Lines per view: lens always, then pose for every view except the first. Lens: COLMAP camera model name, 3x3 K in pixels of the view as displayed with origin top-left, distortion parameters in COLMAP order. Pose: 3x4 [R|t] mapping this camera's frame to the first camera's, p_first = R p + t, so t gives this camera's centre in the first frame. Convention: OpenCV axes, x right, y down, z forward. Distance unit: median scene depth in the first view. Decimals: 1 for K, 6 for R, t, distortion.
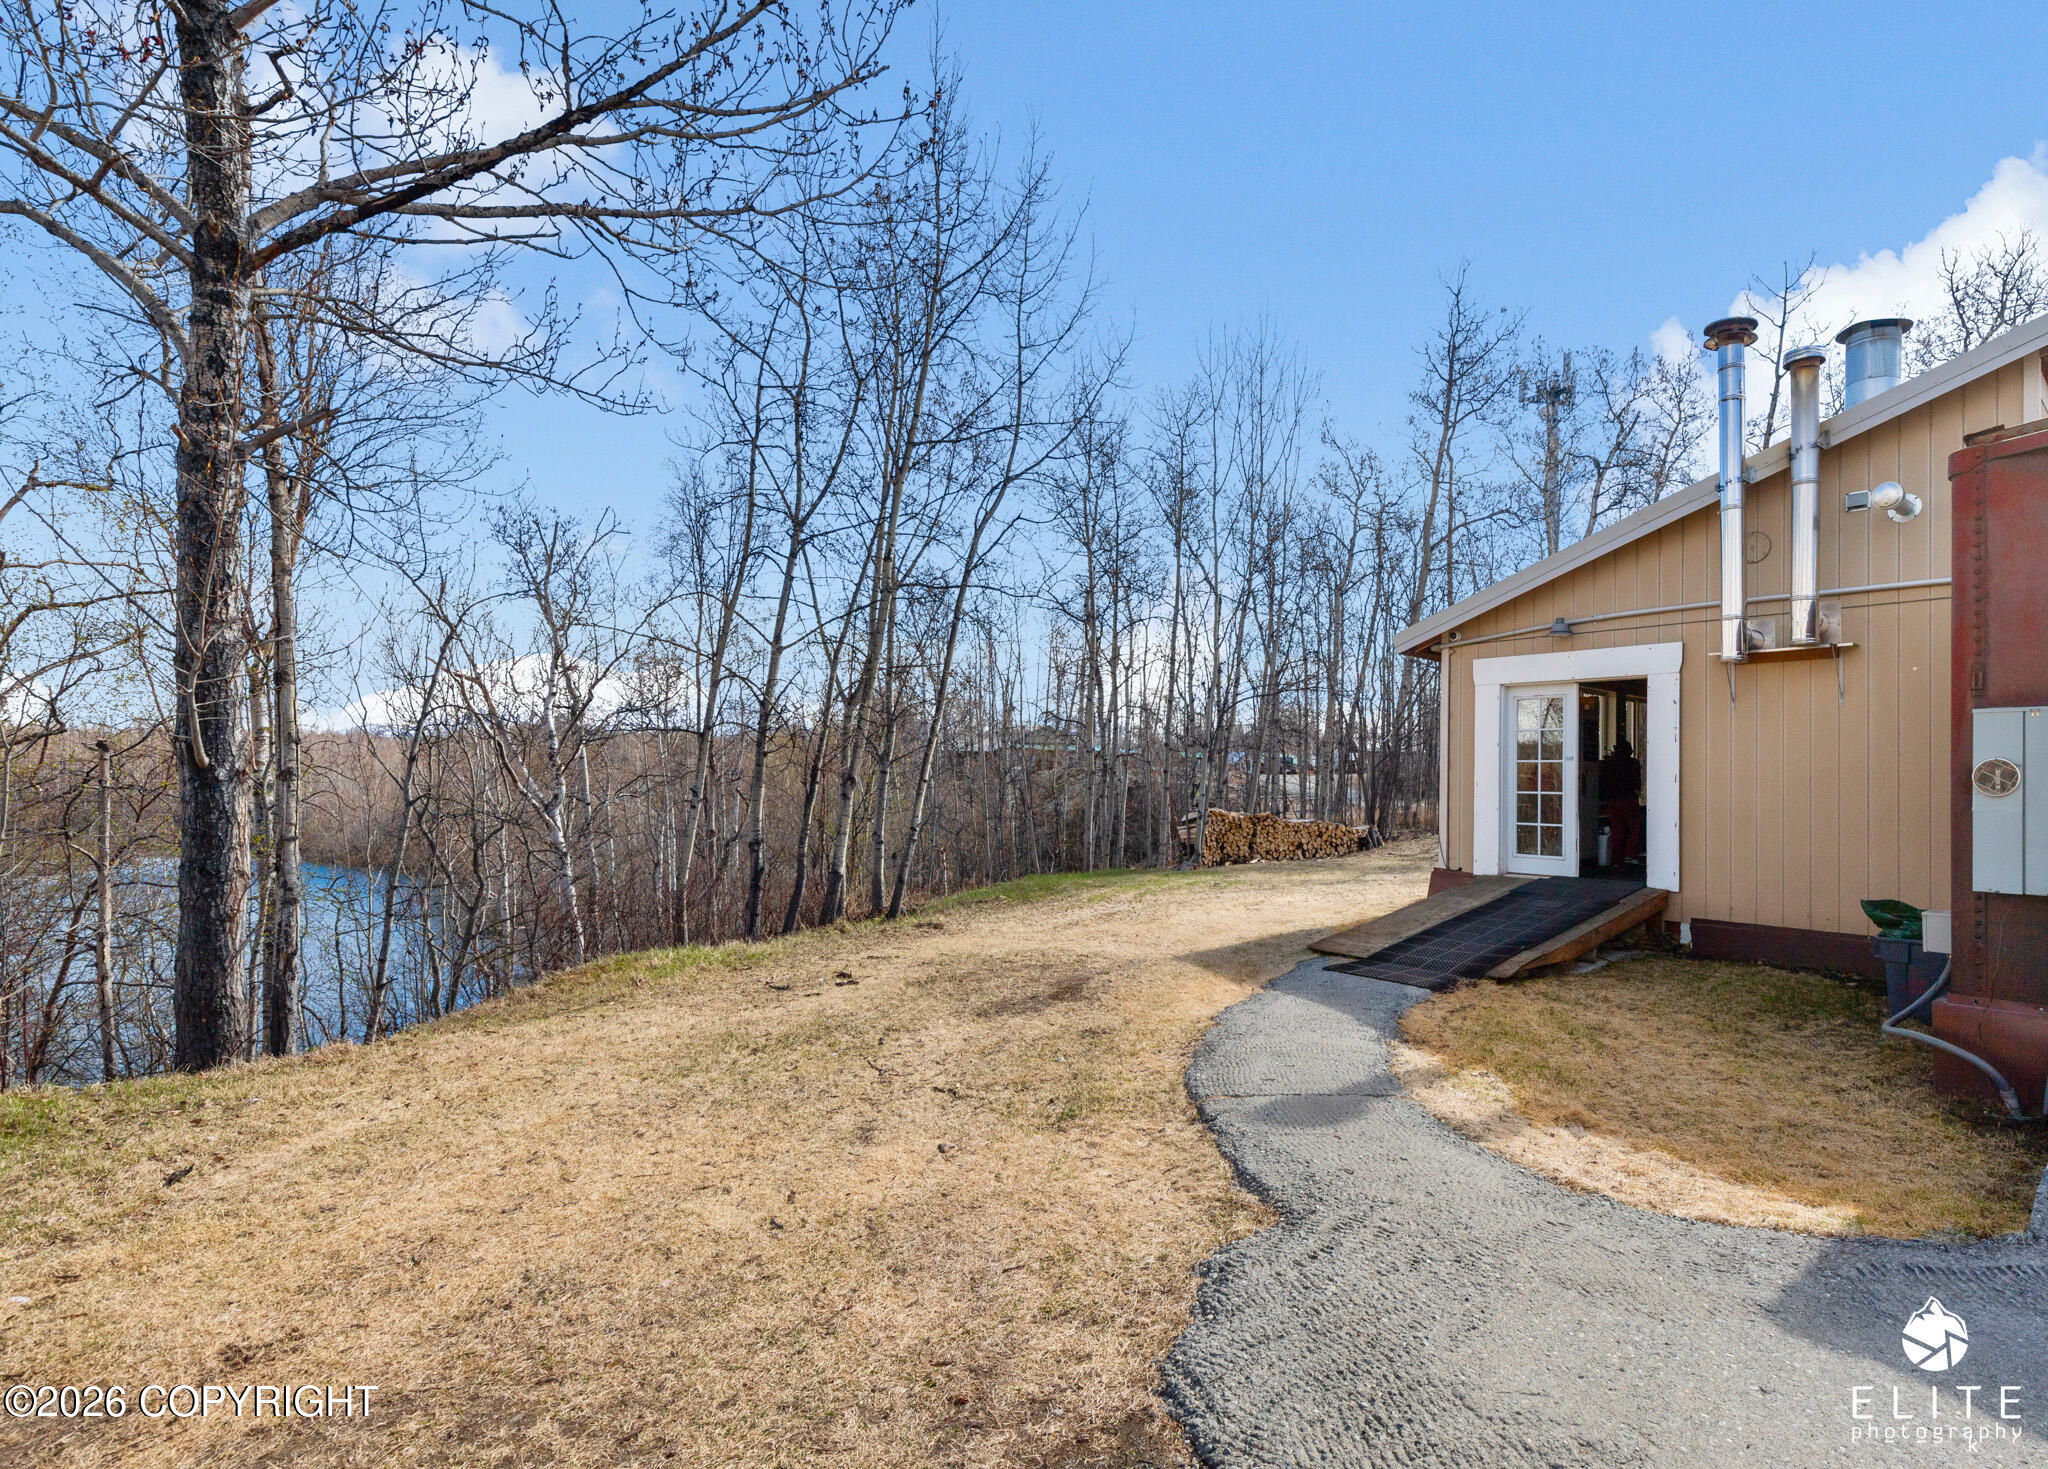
lens RADIAL K [[1030.4, 0, 1153.7], [0, 1030.4, 773.6], [0, 0, 1]] dist [0.010540, -0.007380]
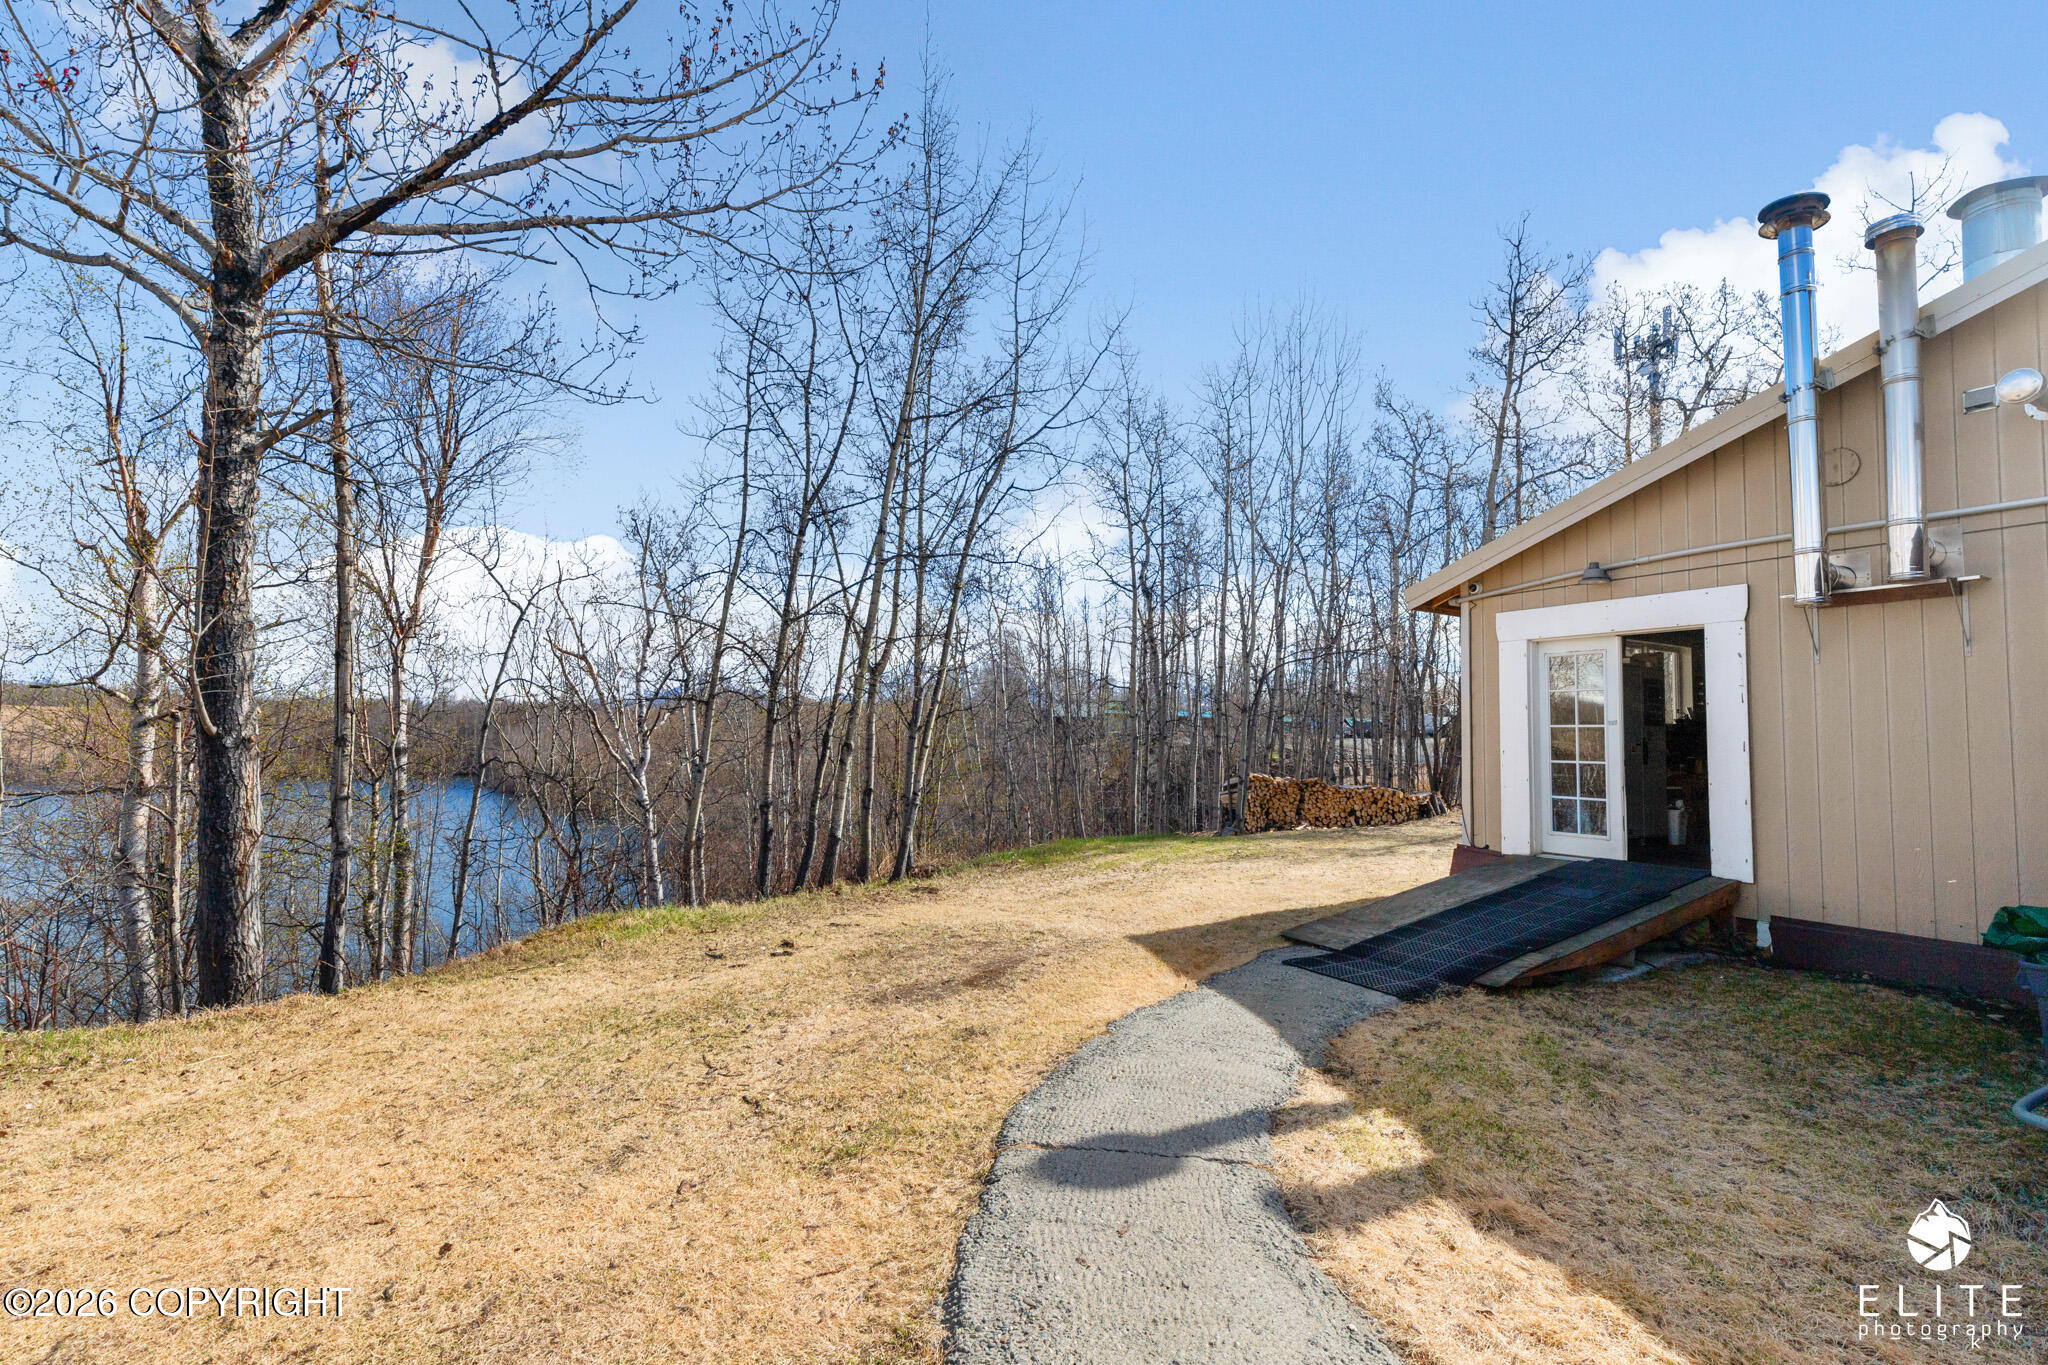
lens RADIAL K [[960.0, 0, 1033.8], [0, 960.0, 692.4], [0, 0, 1]] dist [0.003807, -0.000655]
pose [[0.977565, -0.010002, -0.210396, 0.117002], [0.000212, 0.998918, -0.046500, -0.003179], [0.210633, 0.045412, 0.976510, 0.126223]]
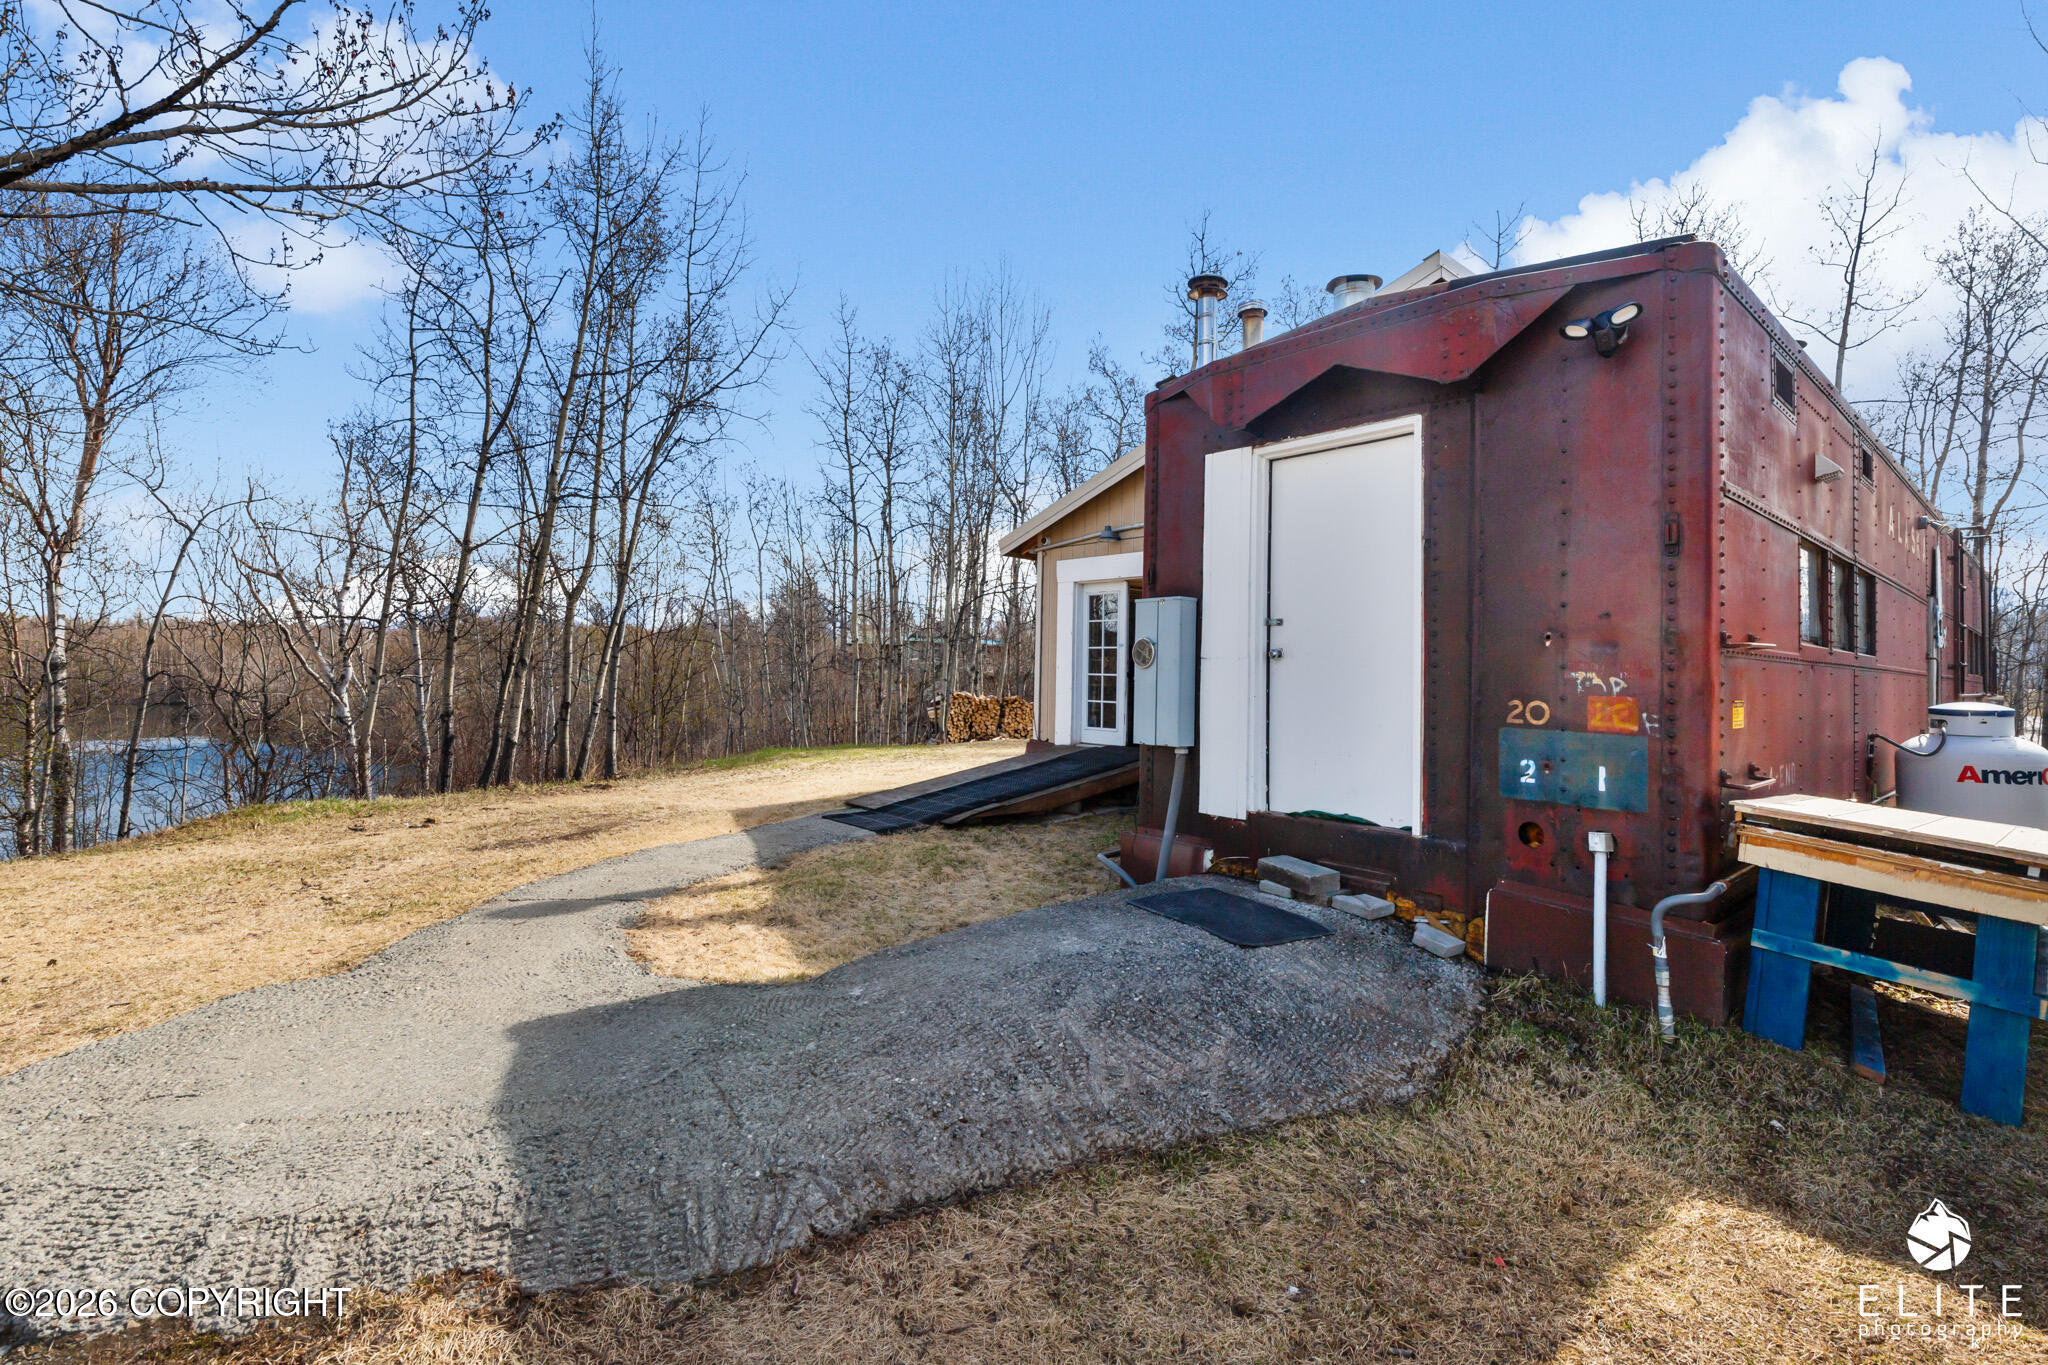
lens RADIAL K [[935.2, 0, 1025.2], [0, 935.2, 654.2], [0, 0, 1]] dist [0.004241, 0.000447]
pose [[0.999982, 0.004304, -0.004277, 0.360522], [-0.004350, 0.999932, -0.010807, 0.009352], [0.004230, 0.010826, 0.999932, -0.079687]]
